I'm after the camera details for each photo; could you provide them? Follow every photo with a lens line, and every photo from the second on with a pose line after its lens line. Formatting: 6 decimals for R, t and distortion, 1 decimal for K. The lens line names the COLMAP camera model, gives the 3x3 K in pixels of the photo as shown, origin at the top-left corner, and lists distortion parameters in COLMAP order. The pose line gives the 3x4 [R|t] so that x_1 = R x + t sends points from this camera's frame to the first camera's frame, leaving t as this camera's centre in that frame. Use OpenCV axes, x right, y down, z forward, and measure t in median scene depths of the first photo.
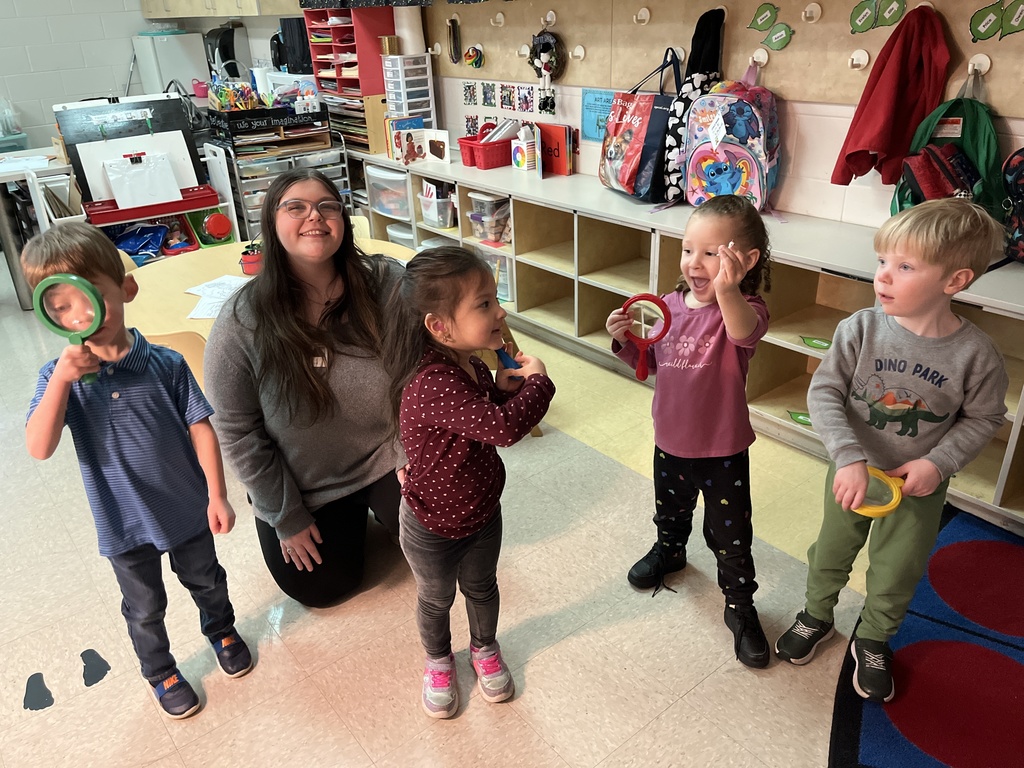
lens RADIAL K [[778.4, 0, 509.7], [0, 778.4, 389.8], [0, 0, 1]] dist [0.060152, -0.077213]
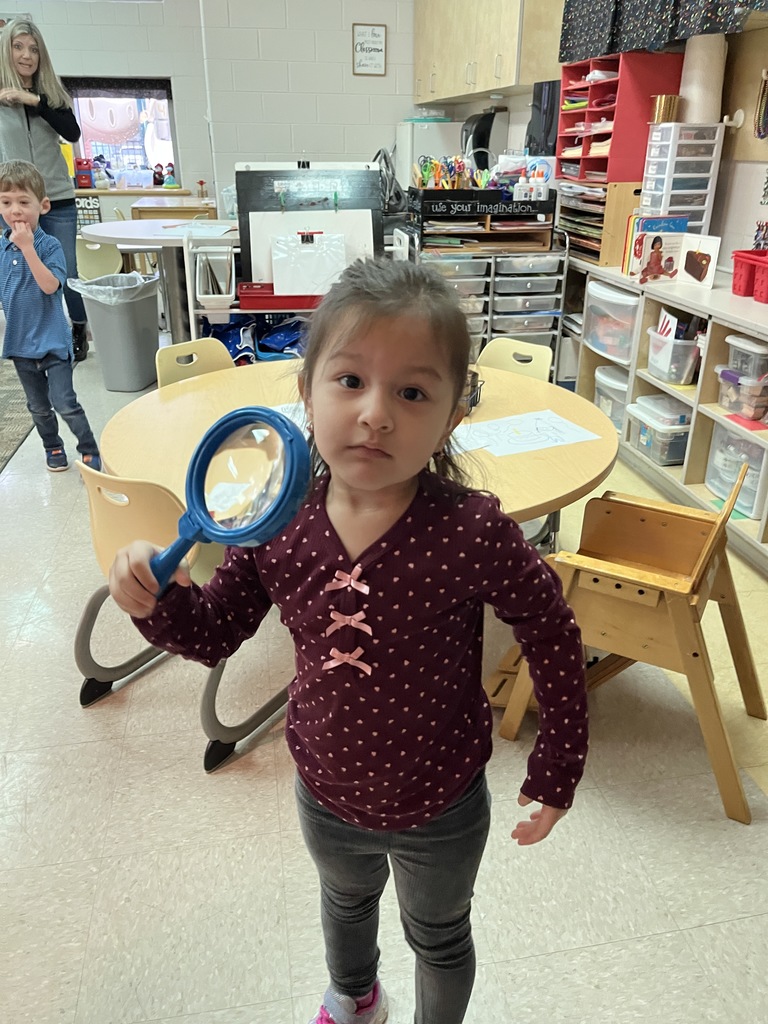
lens RADIAL K [[778.4, 0, 384.4], [0, 778.4, 516.1], [0, 0, 1]] dist [0.060152, -0.077213]
pose [[0.879168, 0.243775, -0.409436, -0.001395], [-0.246416, 0.968013, 0.047225, -0.068035], [0.407852, 0.059373, 0.911116, 0.294315]]
